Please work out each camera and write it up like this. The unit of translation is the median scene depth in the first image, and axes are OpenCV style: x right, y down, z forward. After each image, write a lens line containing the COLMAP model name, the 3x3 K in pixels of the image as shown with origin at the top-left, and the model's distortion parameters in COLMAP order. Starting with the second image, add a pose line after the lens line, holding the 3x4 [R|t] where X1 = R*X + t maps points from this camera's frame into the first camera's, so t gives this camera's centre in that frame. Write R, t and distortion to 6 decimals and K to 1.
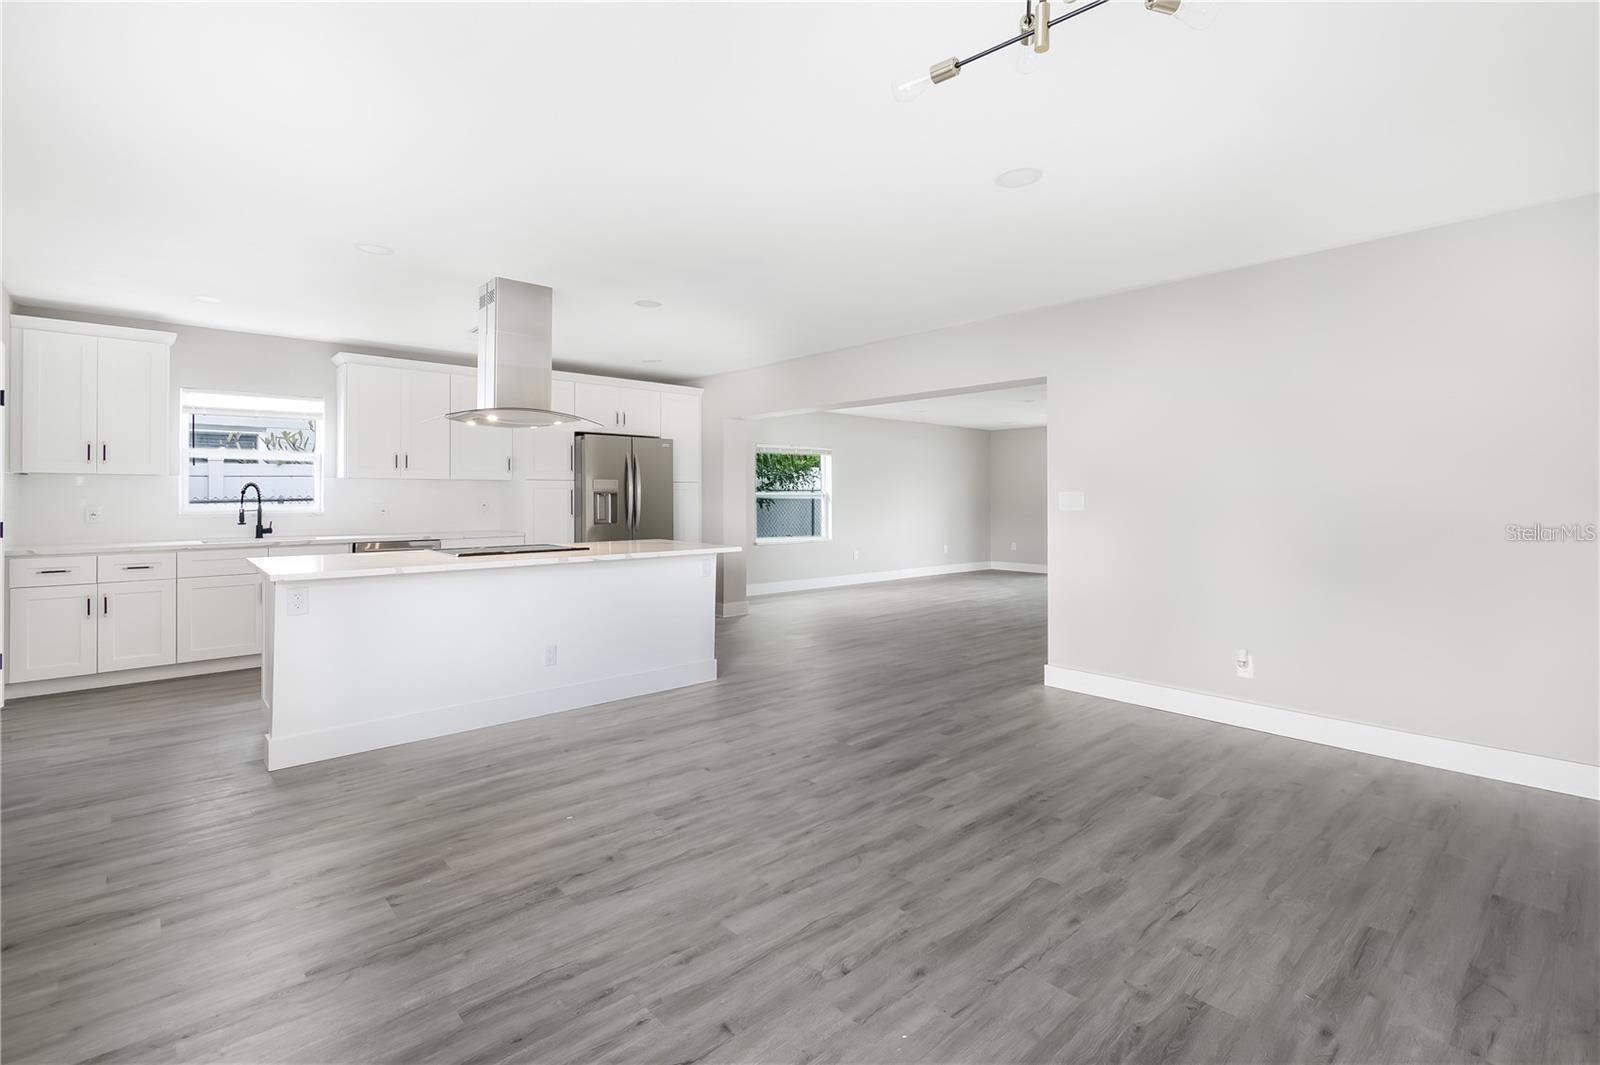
lens RADIAL K [[723.8, 0, 803.3], [0, 723.8, 495.5], [0, 0, 1]] dist [0.007267, -0.004025]
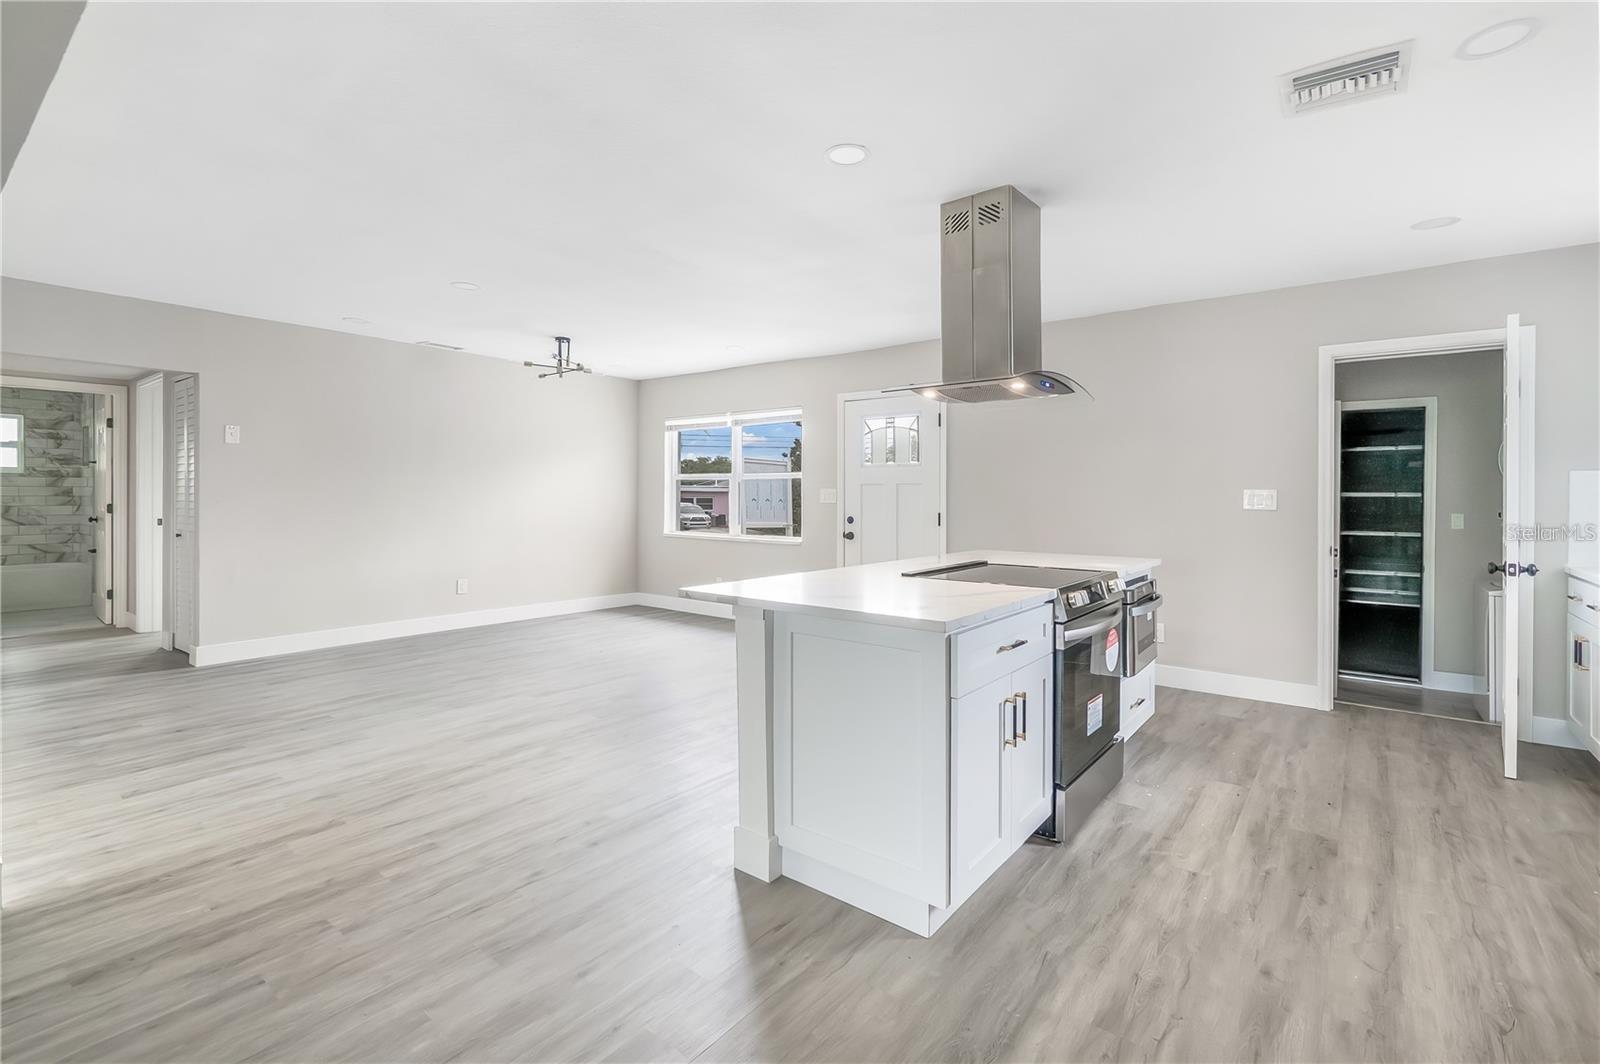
lens RADIAL K [[723.8, 0, 793.1], [0, 723.8, 500.6], [0, 0, 1]] dist [0.007267, -0.004025]
pose [[-0.986391, -0.006438, -0.164292, -0.108284], [-0.008238, 0.999913, 0.010274, -0.000793], [0.164211, 0.011487, -0.986358, 2.128479]]
